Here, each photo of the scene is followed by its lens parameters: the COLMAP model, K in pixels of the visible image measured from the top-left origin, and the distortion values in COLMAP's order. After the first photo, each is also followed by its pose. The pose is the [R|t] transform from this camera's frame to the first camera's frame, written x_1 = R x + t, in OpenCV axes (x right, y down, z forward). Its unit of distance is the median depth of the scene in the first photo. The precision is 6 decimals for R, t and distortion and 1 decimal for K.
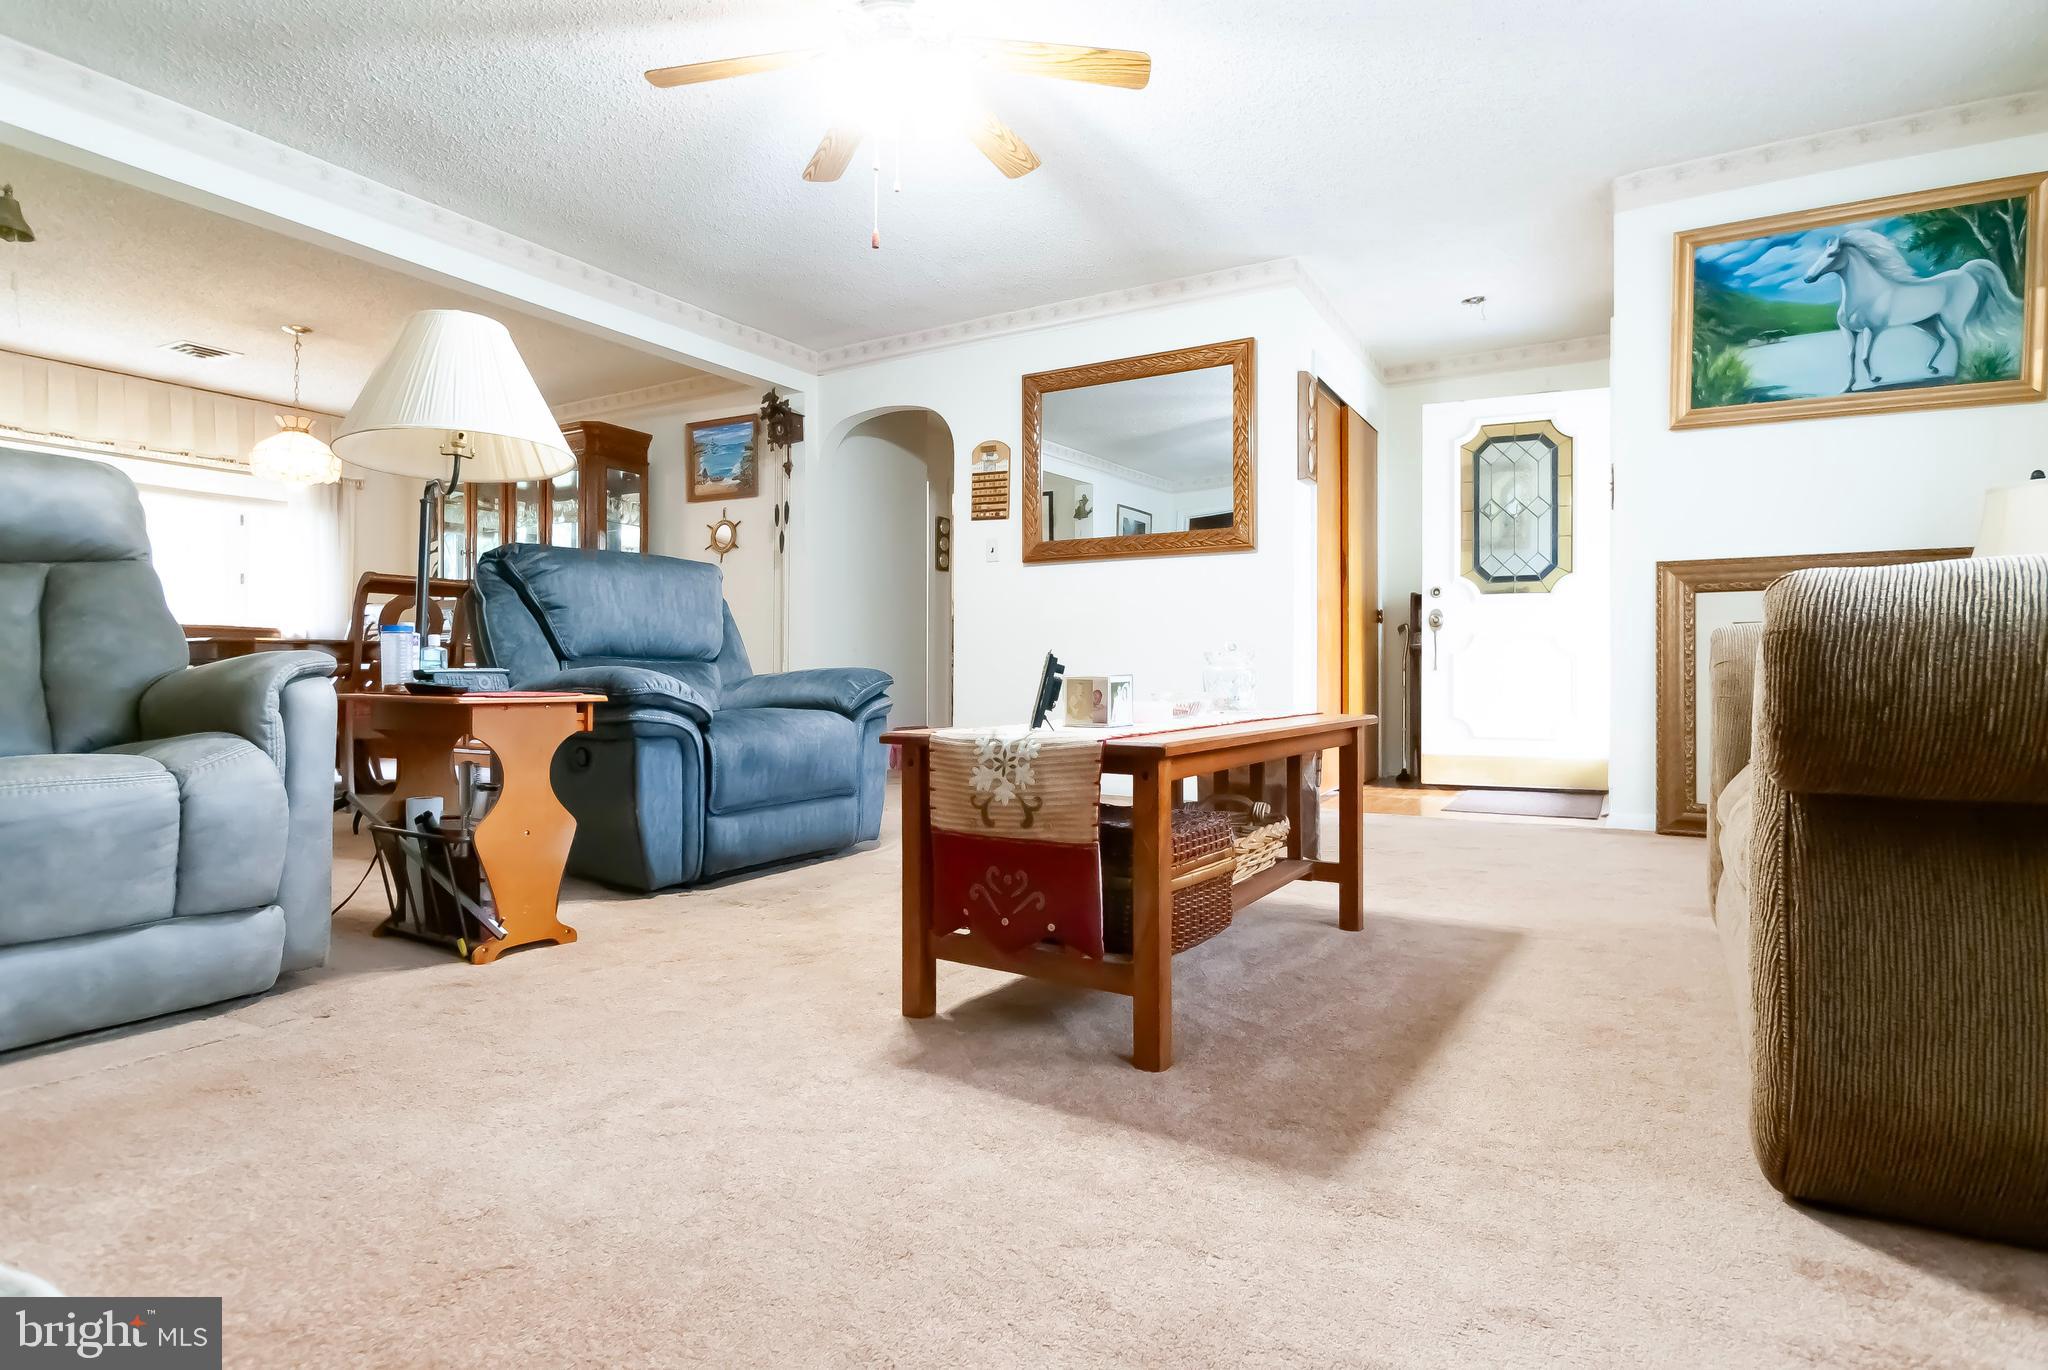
lens RADIAL K [[1019.6, 0, 1031.6], [0, 1019.6, 677.3], [0, 0, 1]] dist [-0.003503, -0.001006]
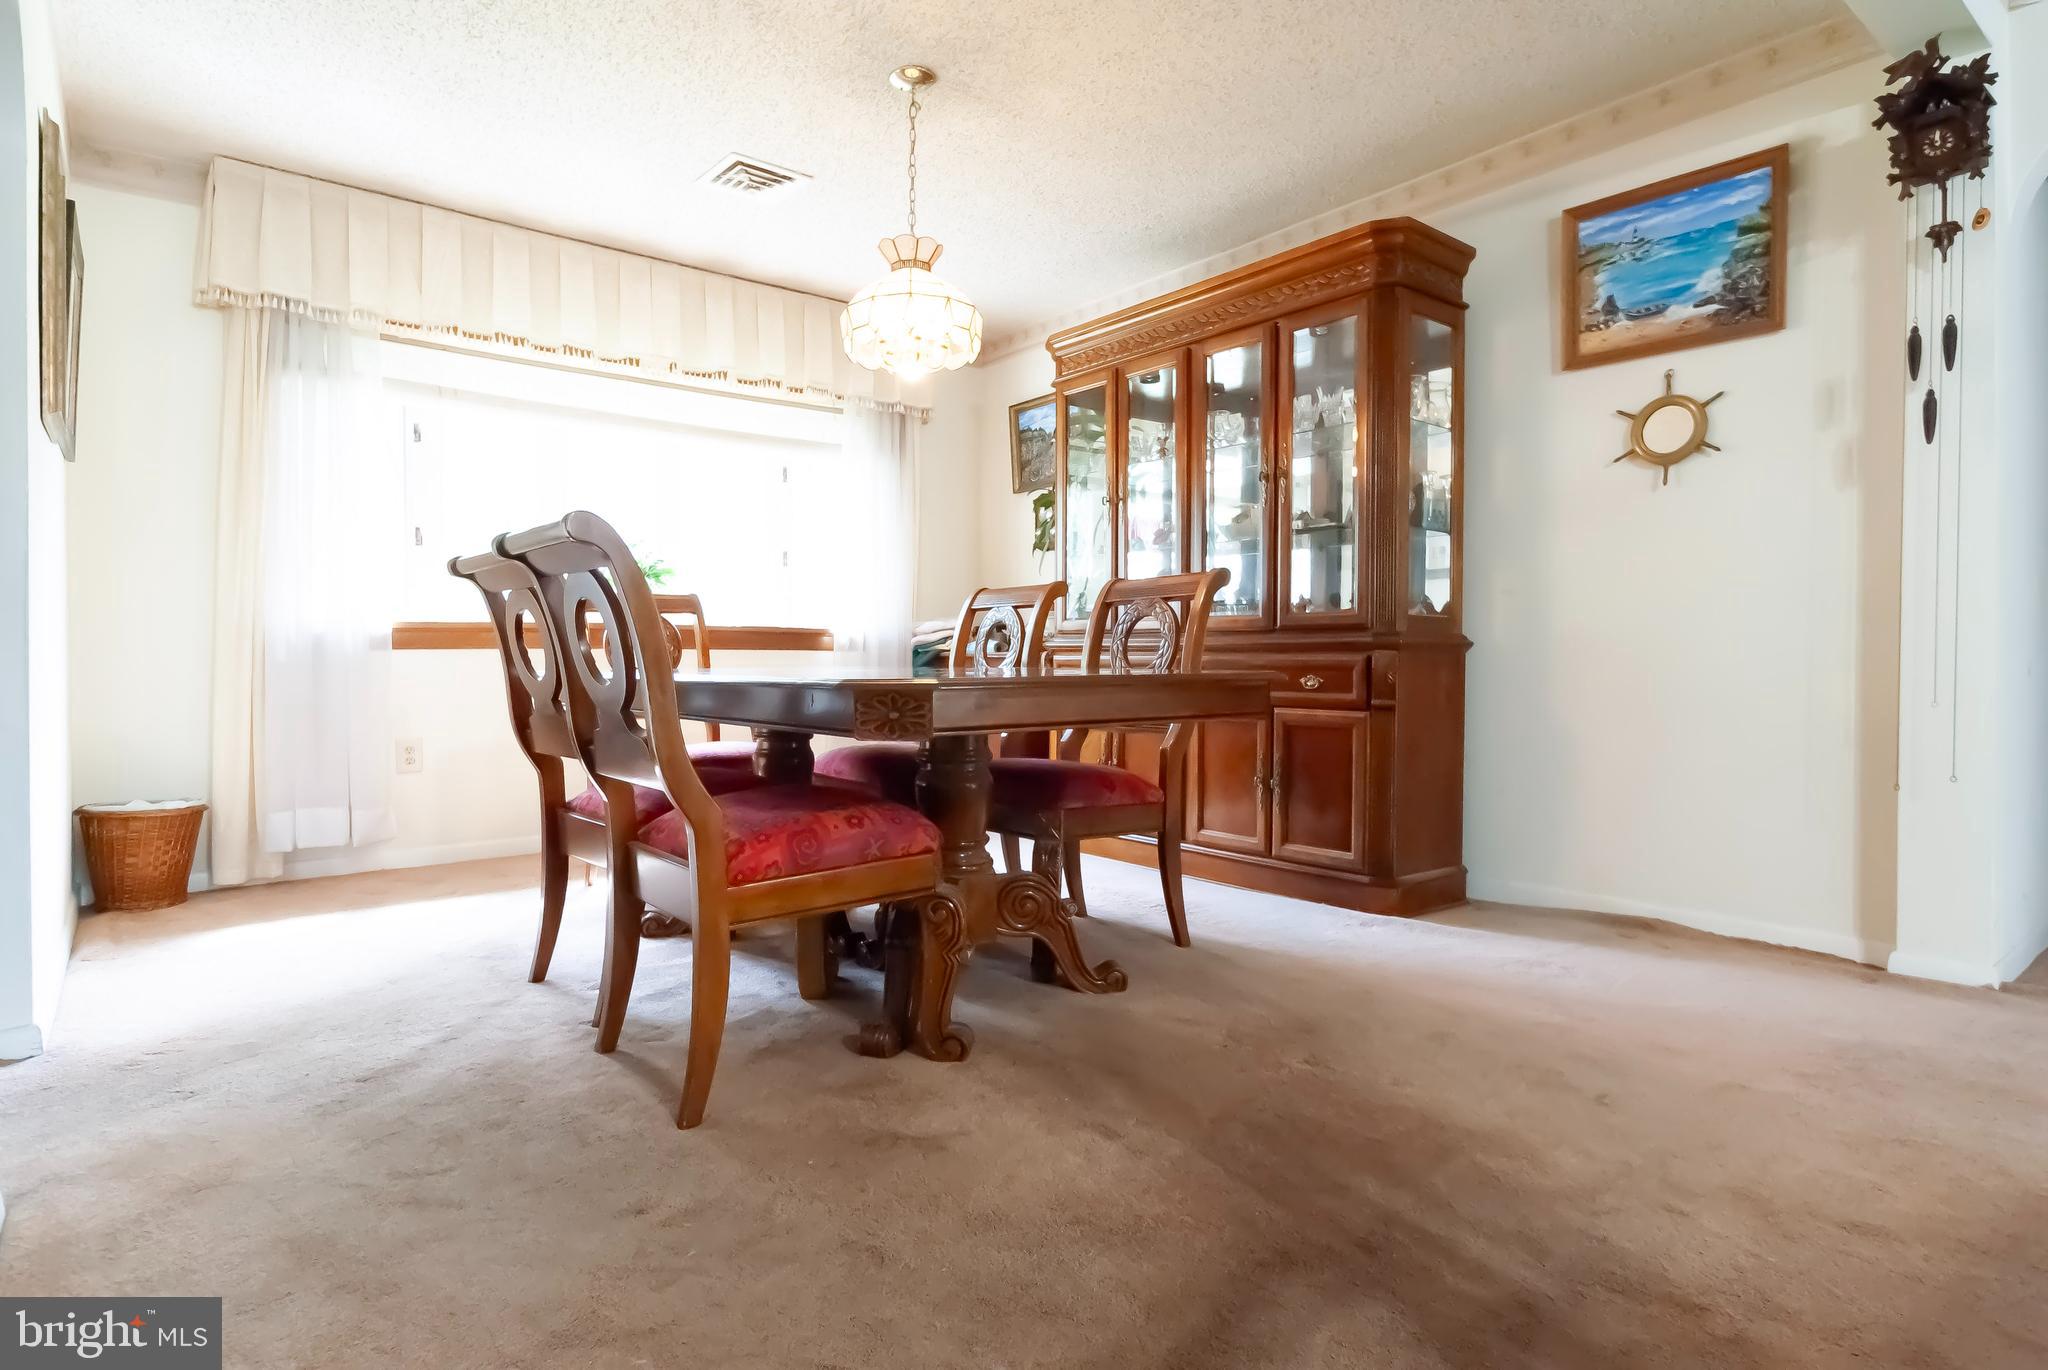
lens RADIAL K [[1088.8, 0, 1031.8], [0, 1088.8, 675.0], [0, 0, 1]] dist [-0.000204, 0.000304]
pose [[0.926924, 0.007386, -0.375176, -0.386692], [-0.003675, 0.999937, 0.010607, -0.029804], [0.375231, -0.008453, 0.926893, 0.423908]]
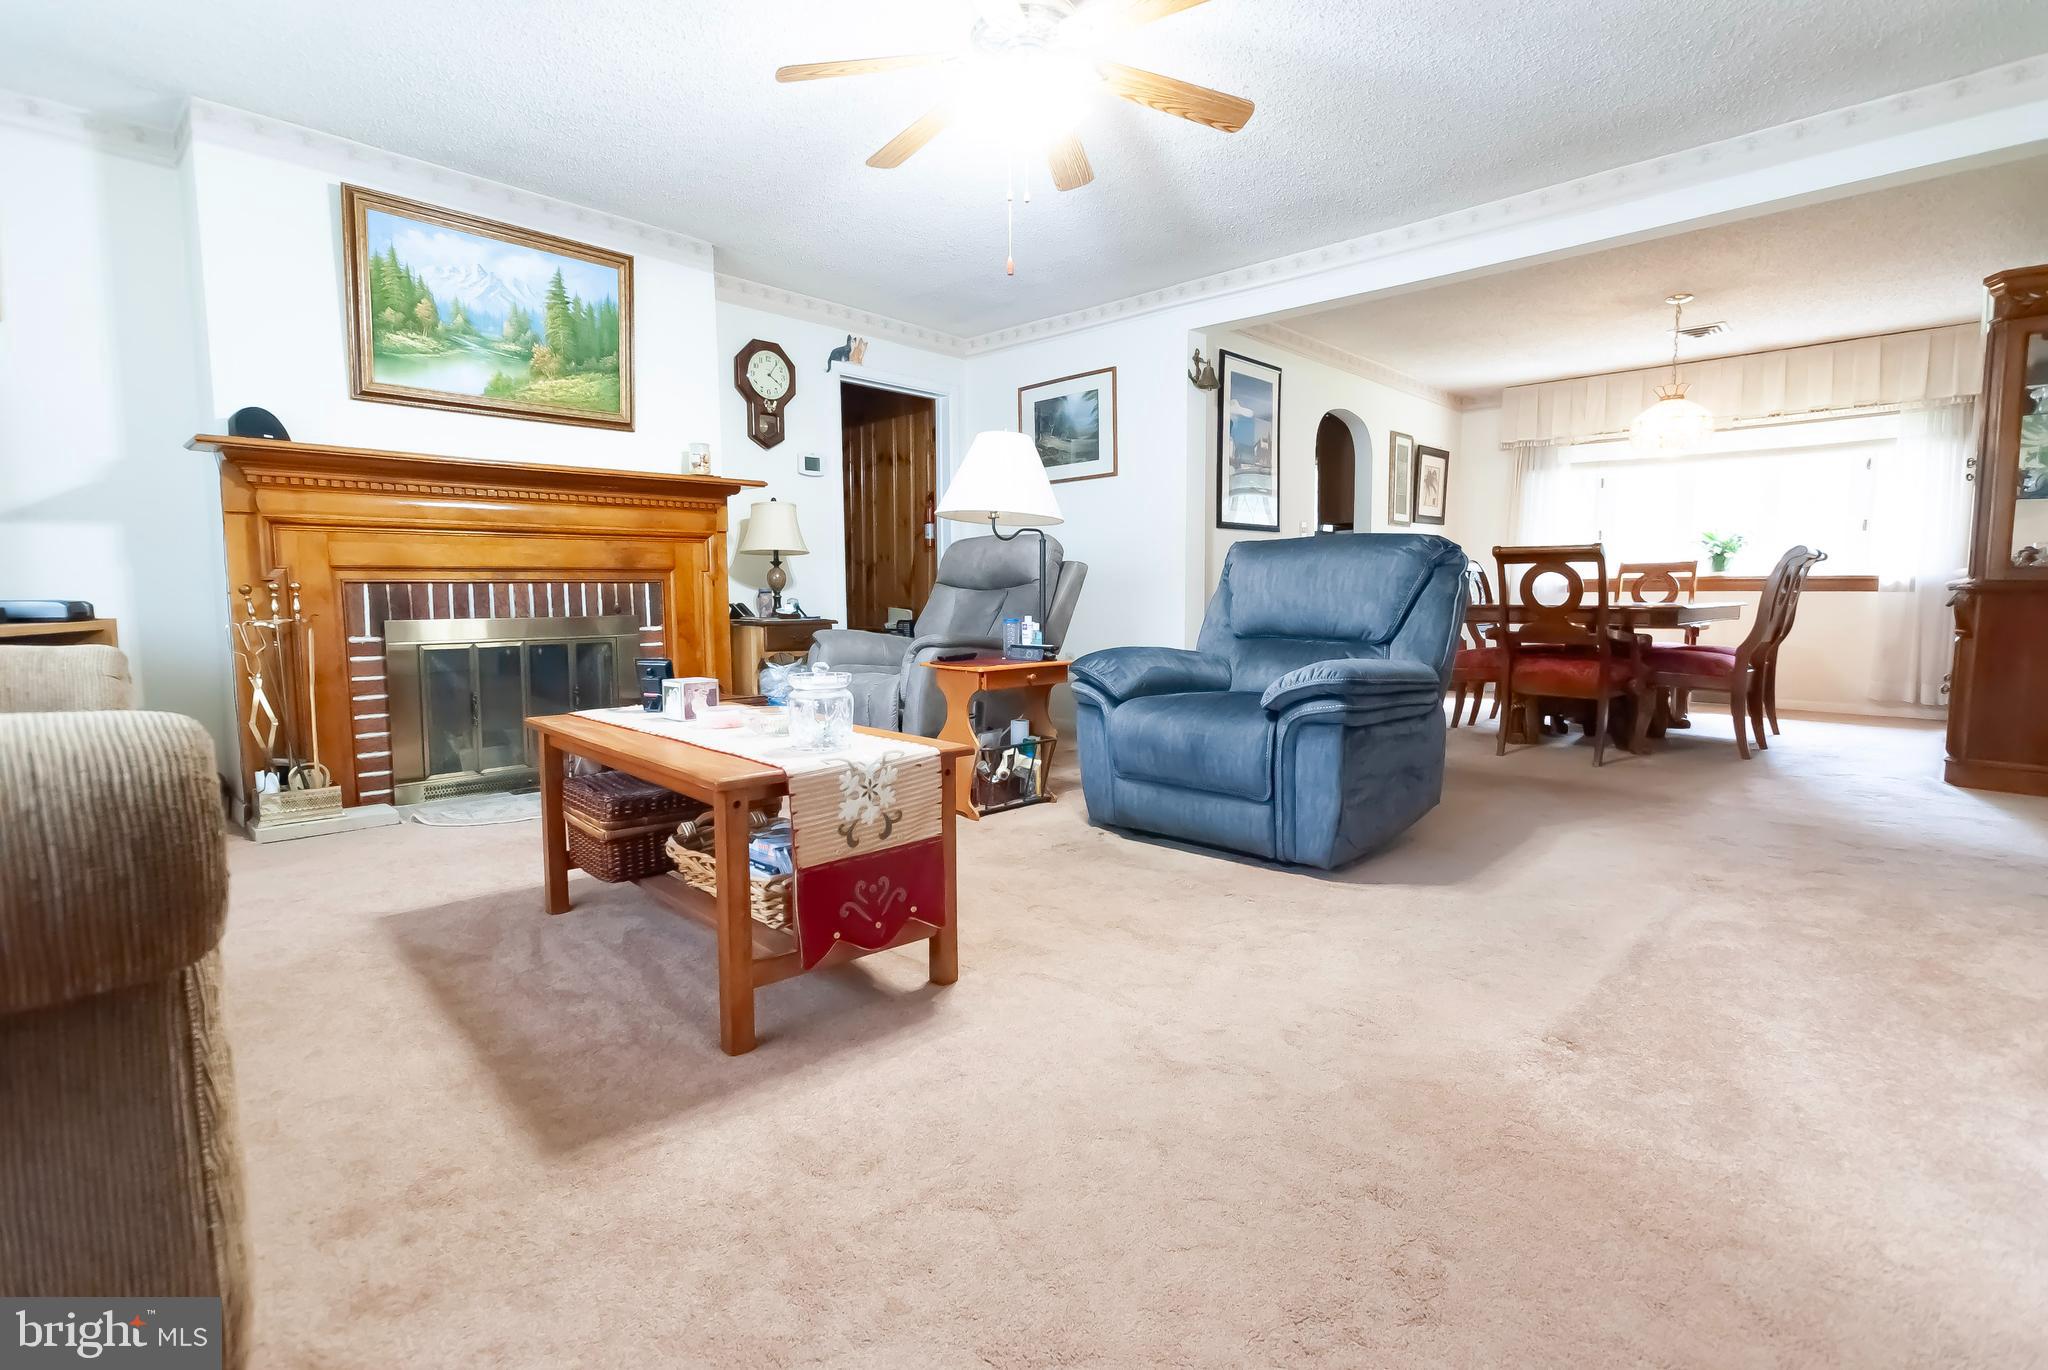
lens RADIAL K [[966.0, 0, 1036.2], [0, 966.0, 670.5], [0, 0, 1]] dist [-0.018273, 0.012810]
pose [[-0.254439, 0.081283, -0.963667, 0.357460], [-0.004609, 0.996348, 0.085256, -0.037828], [0.967078, 0.026134, -0.253135, 0.536428]]
